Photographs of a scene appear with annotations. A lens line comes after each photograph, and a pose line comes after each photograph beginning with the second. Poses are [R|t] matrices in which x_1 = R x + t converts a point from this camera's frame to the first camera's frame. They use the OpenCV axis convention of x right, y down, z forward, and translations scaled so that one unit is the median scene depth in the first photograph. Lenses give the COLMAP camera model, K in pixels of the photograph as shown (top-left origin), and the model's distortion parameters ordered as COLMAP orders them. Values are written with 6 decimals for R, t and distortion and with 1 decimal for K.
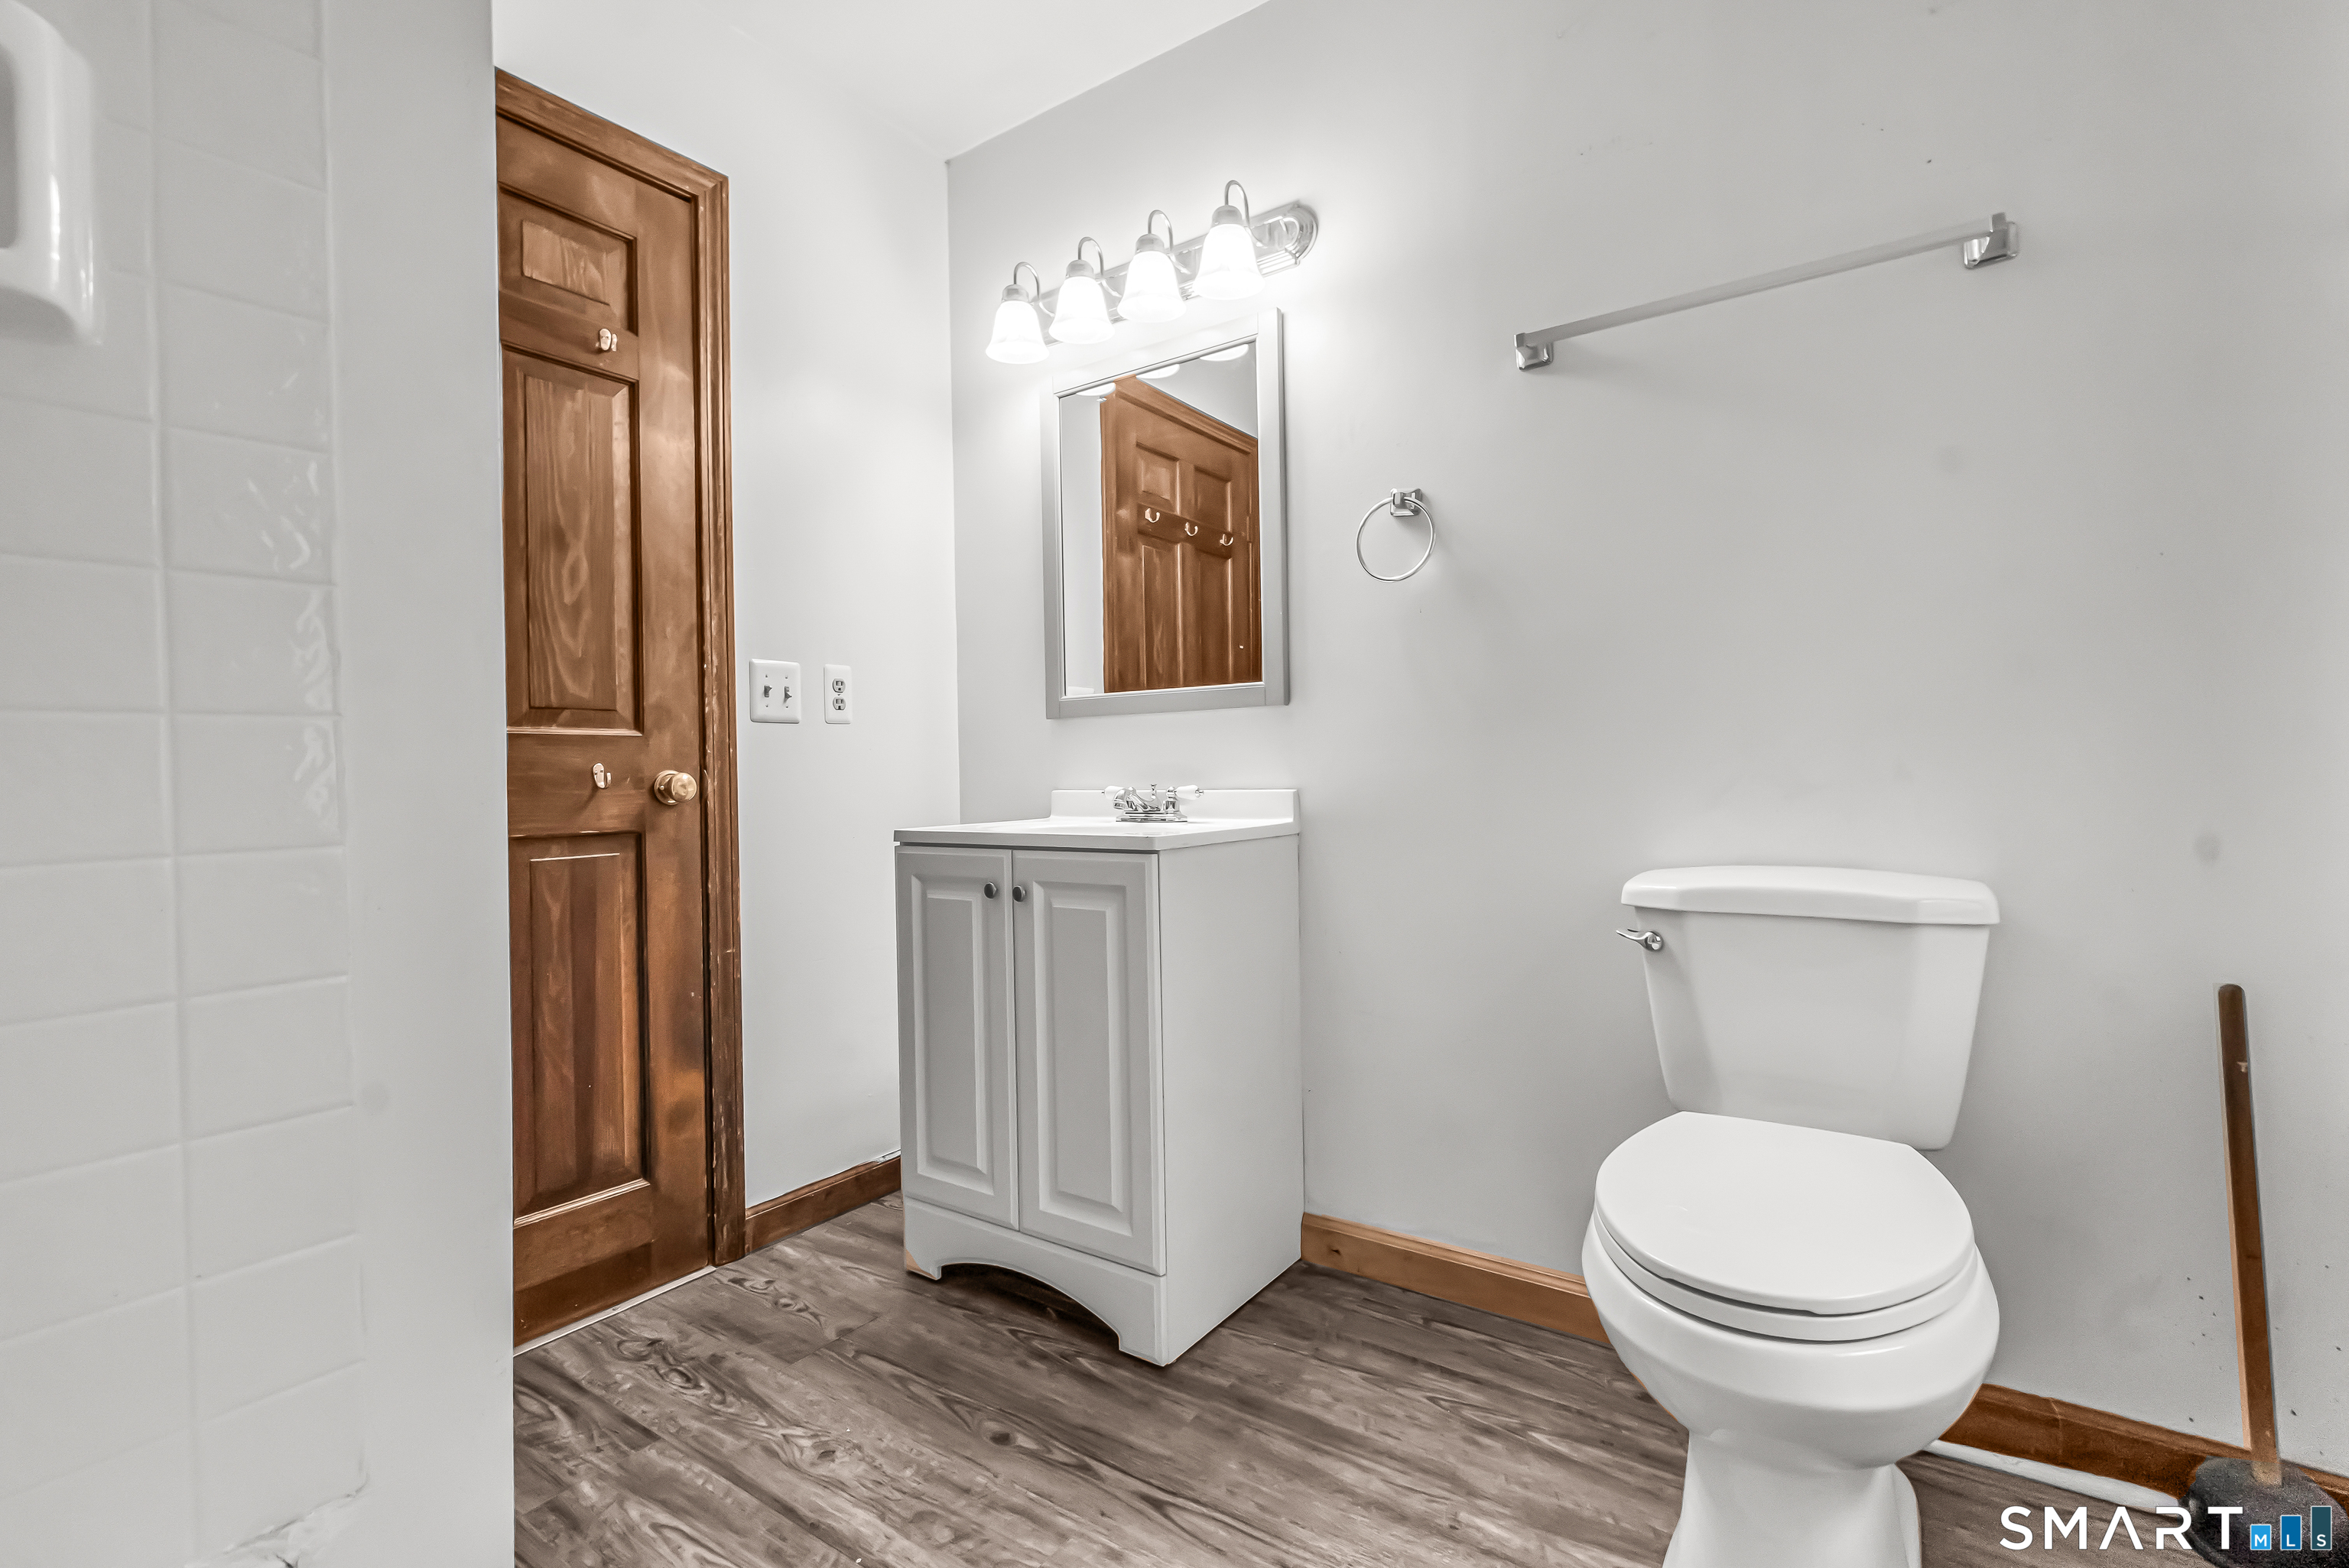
lens RADIAL K [[1032.0, 0, 1178.1], [0, 1032.0, 776.3], [0, 0, 1]] dist [-0.007985, 0.000575]
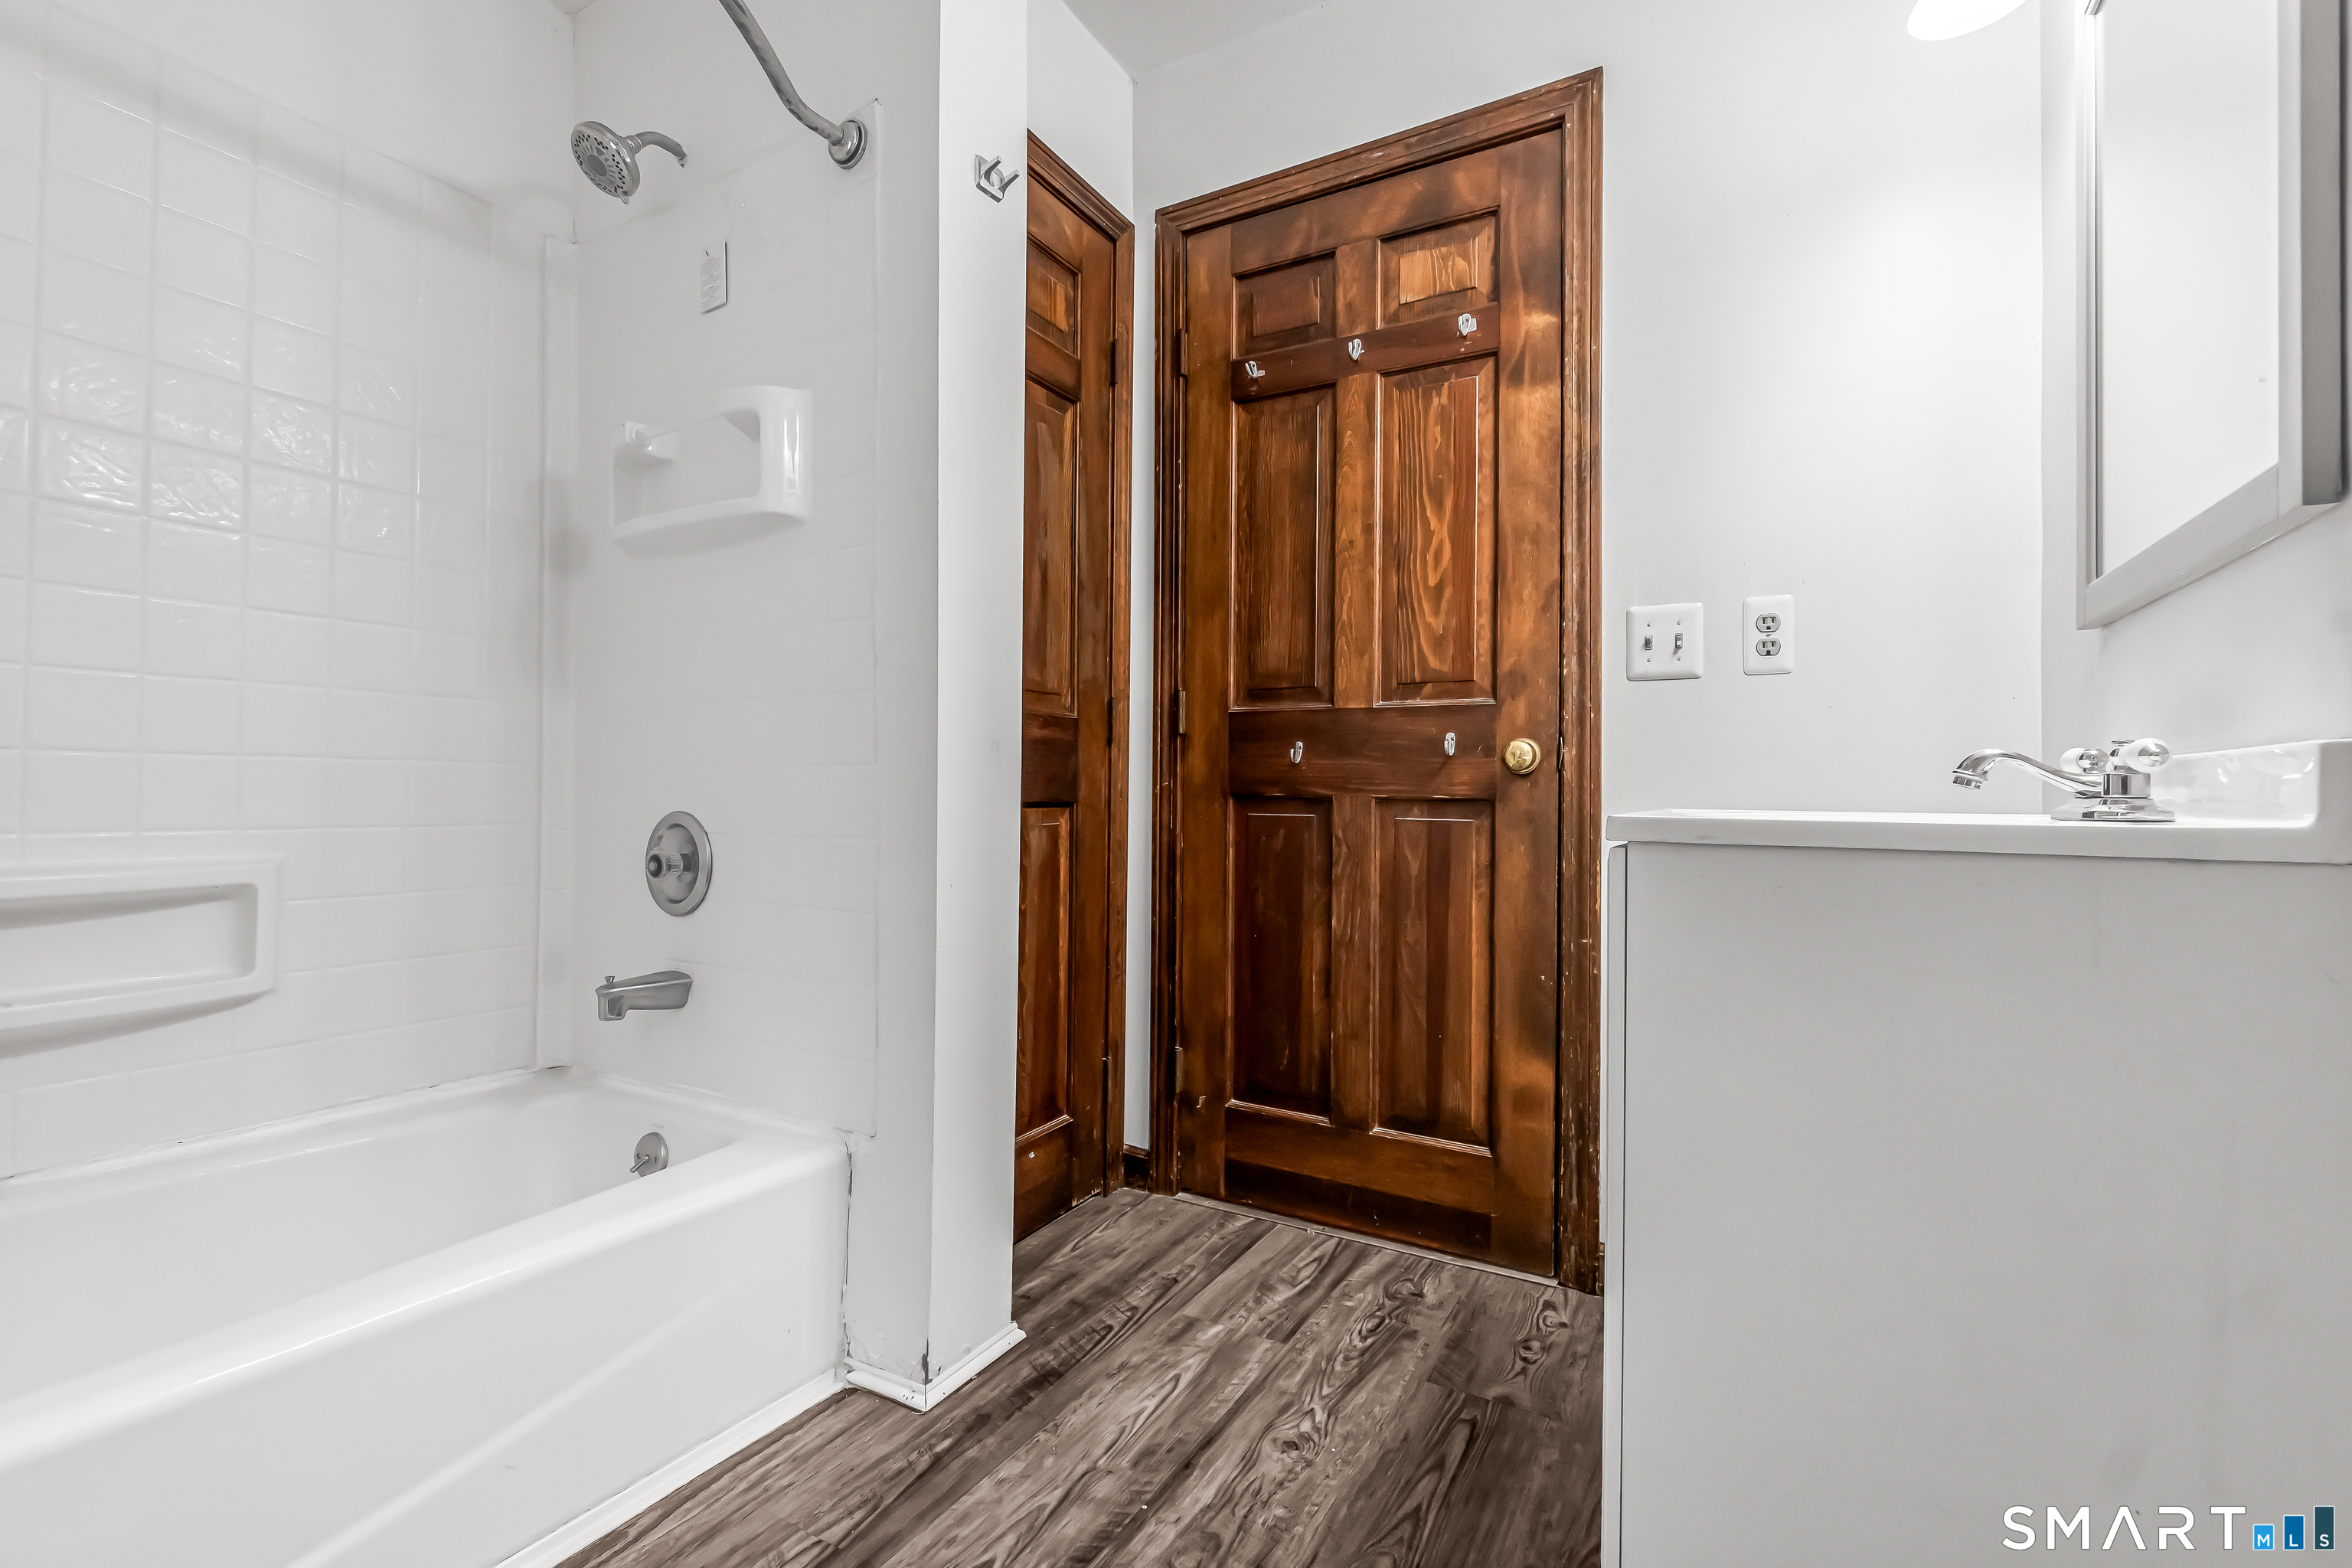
lens RADIAL K [[1033.4, 0, 1180.0], [0, 1033.4, 782.0], [0, 0, 1]] dist [-0.007985, 0.000575]
pose [[0.099755, 0.010147, -0.994960, 0.445887], [-0.016463, 0.999828, 0.008546, 0.033032], [0.994876, 0.015527, 0.099905, 0.605234]]
